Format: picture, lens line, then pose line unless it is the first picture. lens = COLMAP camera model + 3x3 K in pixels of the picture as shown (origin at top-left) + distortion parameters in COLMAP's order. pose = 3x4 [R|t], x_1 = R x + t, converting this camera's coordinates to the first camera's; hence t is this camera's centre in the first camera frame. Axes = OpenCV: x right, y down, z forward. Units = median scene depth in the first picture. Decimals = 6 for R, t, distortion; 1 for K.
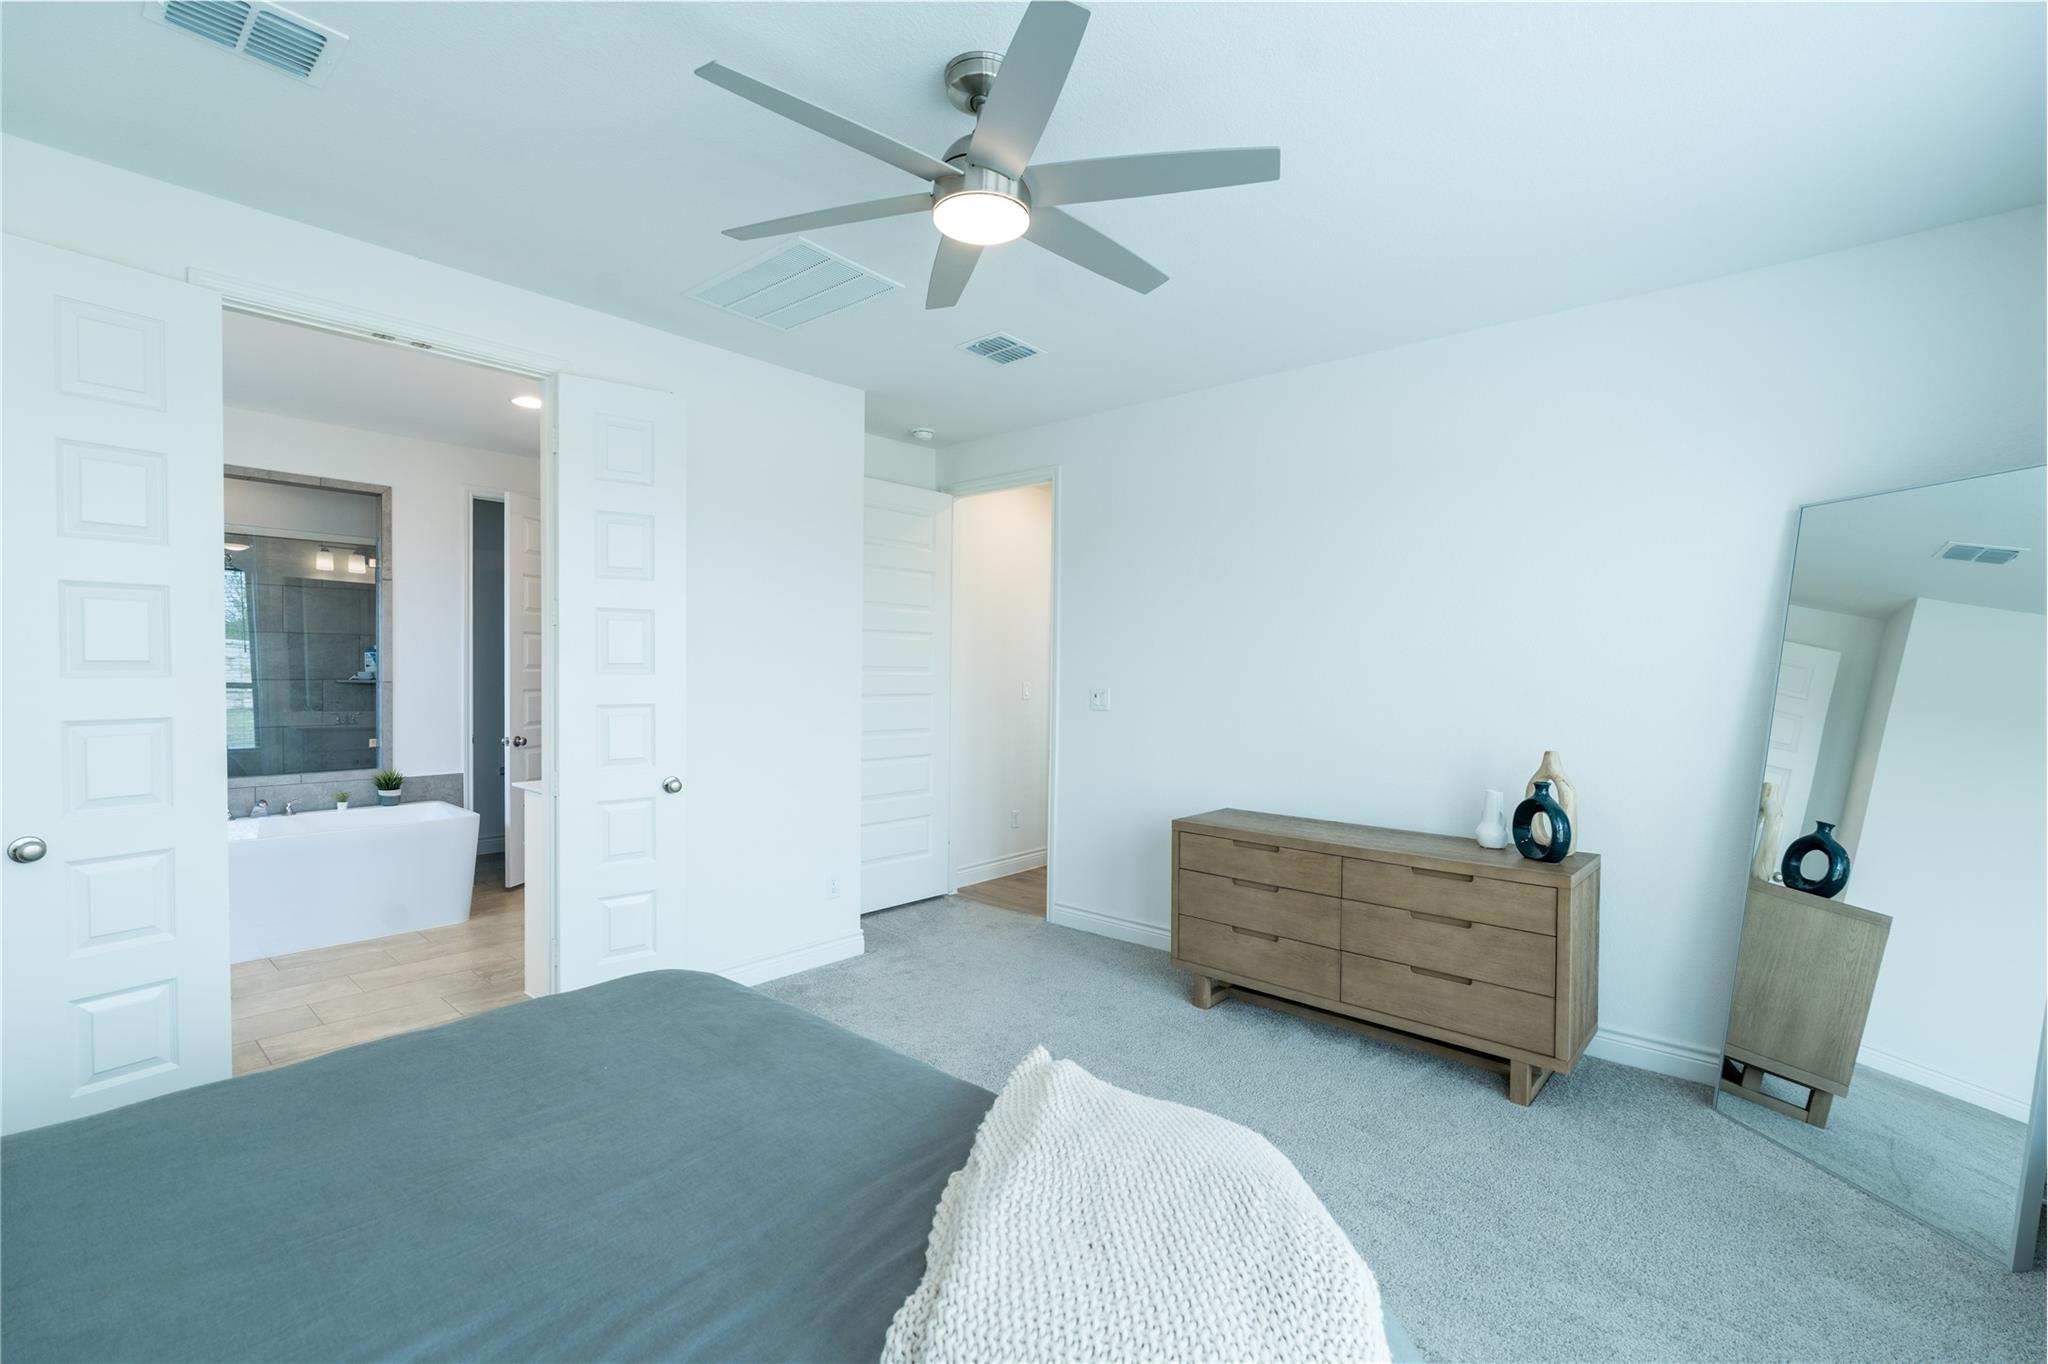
lens RADIAL K [[894.7, 0, 1024.0], [0, 894.7, 682.0], [0, 0, 1]] dist [-0.009030, 0.000482]
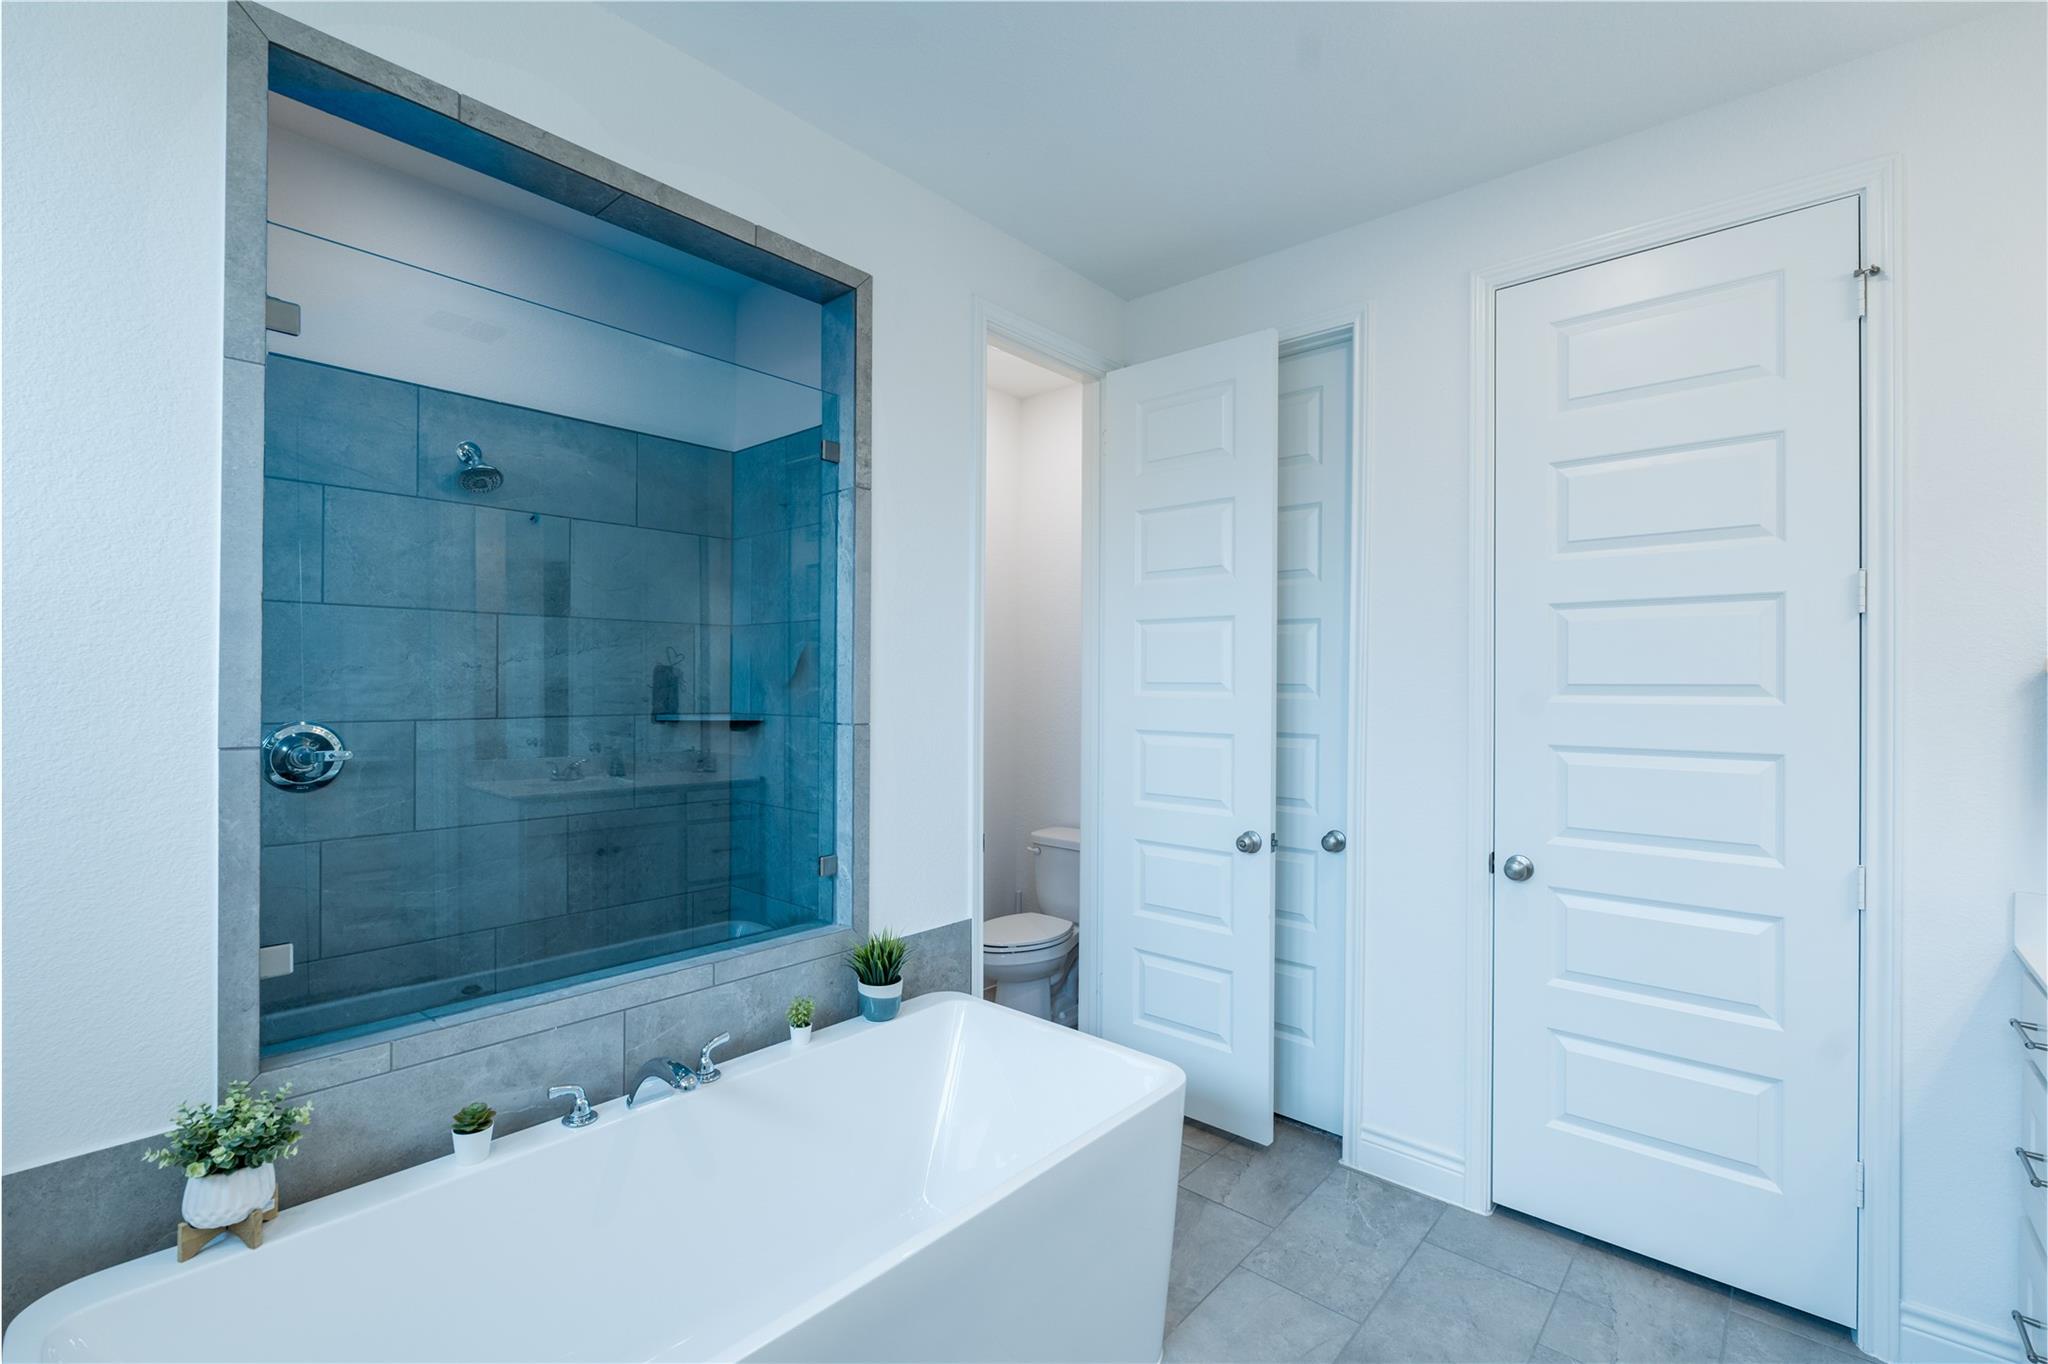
lens RADIAL K [[894.7, 0, 1024.0], [0, 894.7, 682.0], [0, 0, 1]] dist [-0.009030, 0.000482]
pose [[0.999991, -0.003901, -0.001589, -0.633623], [0.003872, 0.999842, -0.017329, -0.012904], [0.001656, 0.017323, 0.999849, 0.566087]]
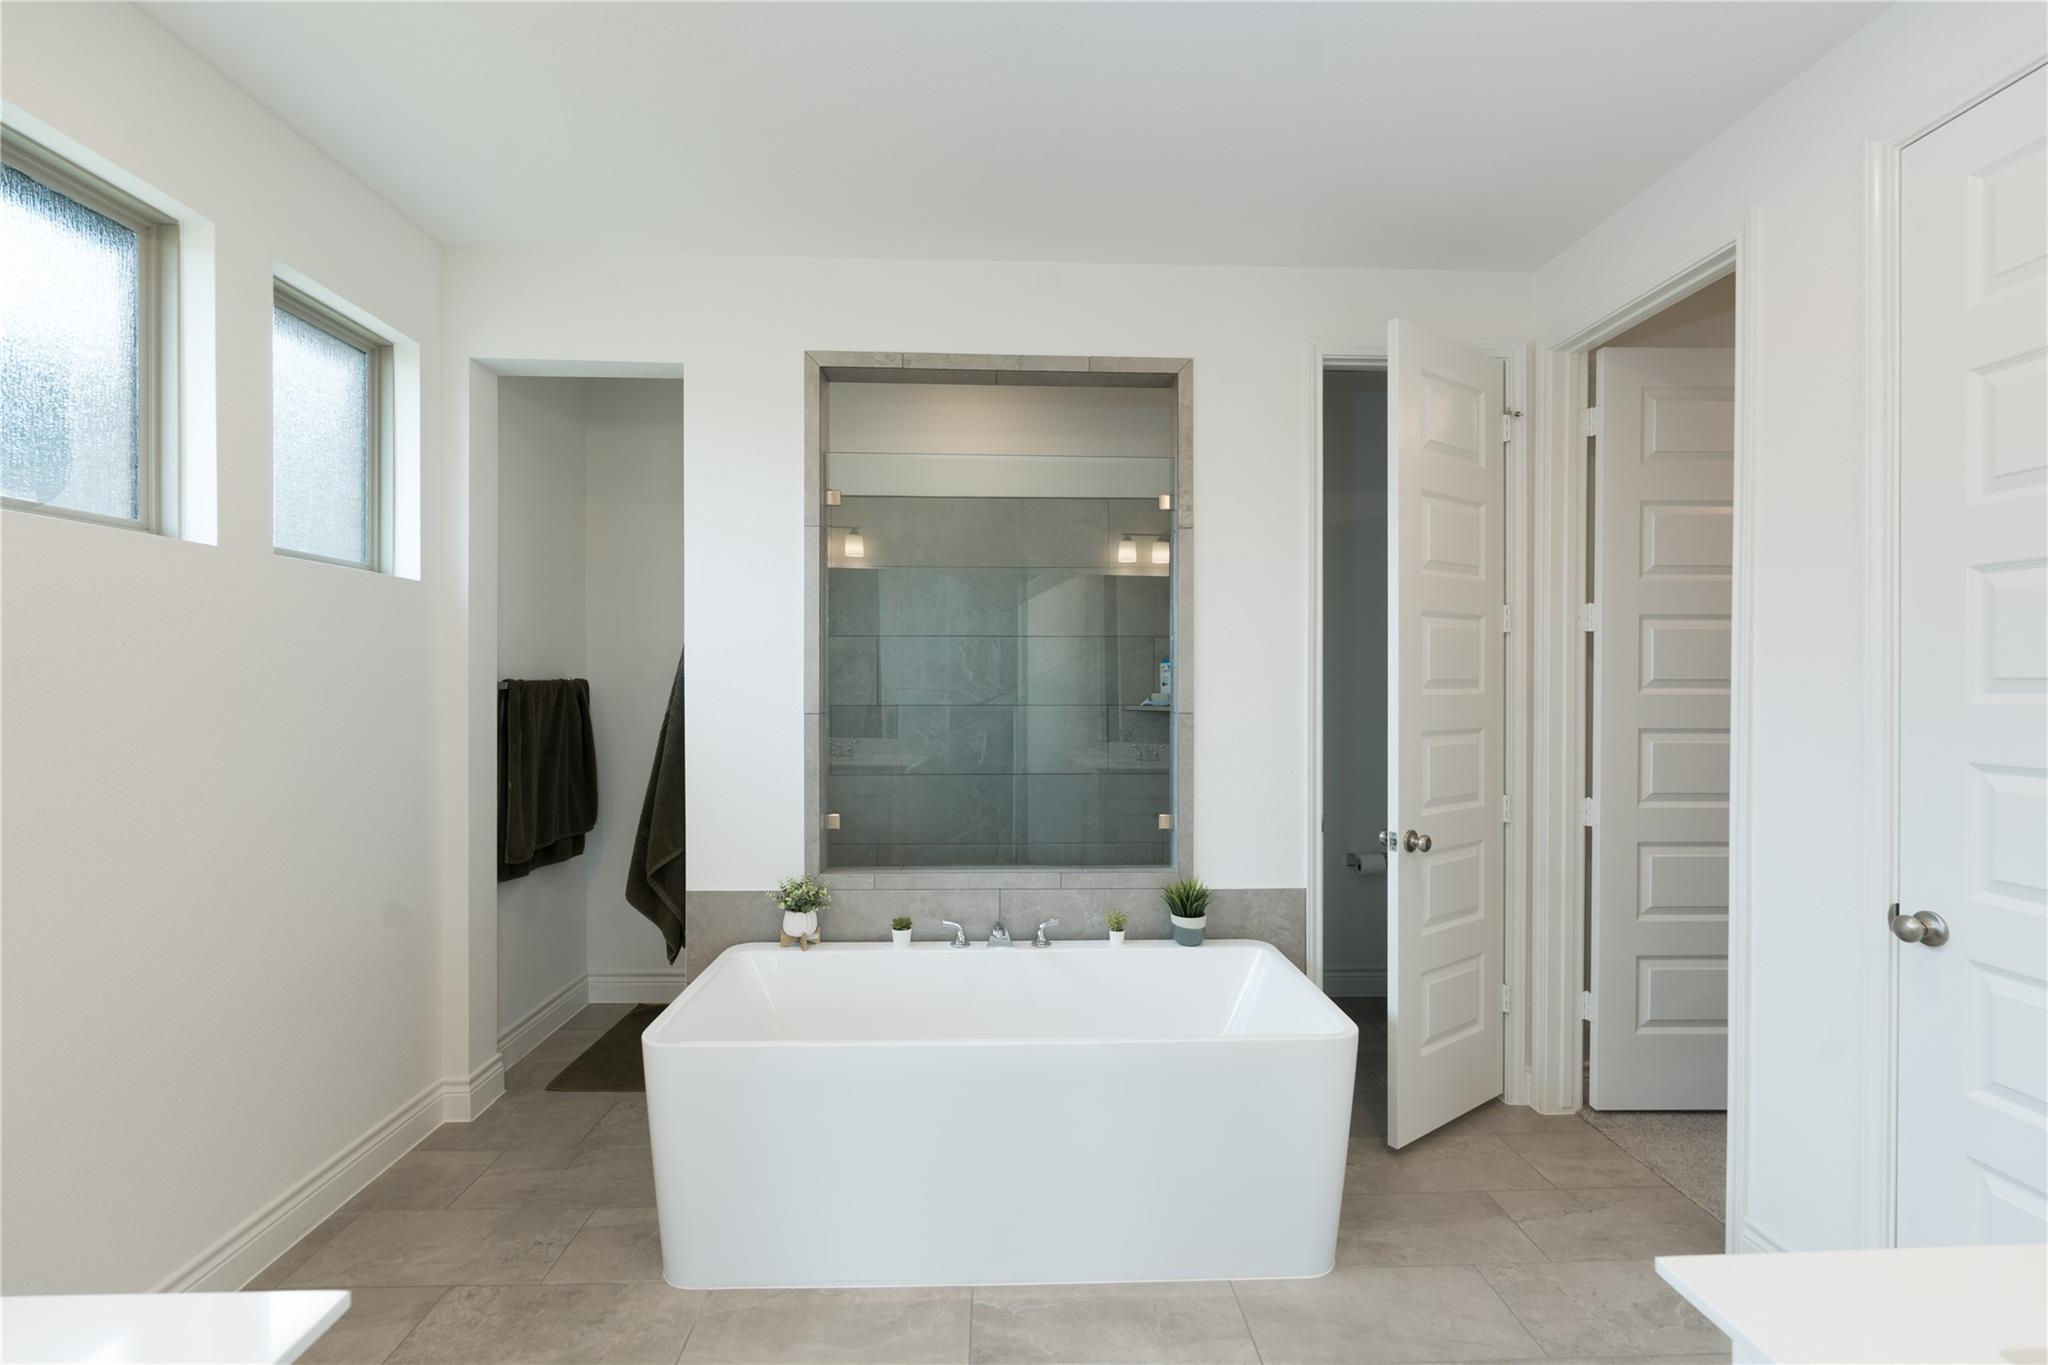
lens RADIAL K [[894.7, 0, 1024.0], [0, 894.7, 682.5], [0, 0, 1]] dist [-0.009030, 0.000482]
pose [[0.686229, -0.007477, -0.727347, -0.381608], [-0.005830, 0.999859, -0.015778, -0.010101], [0.727362, 0.015068, 0.686088, 0.548002]]
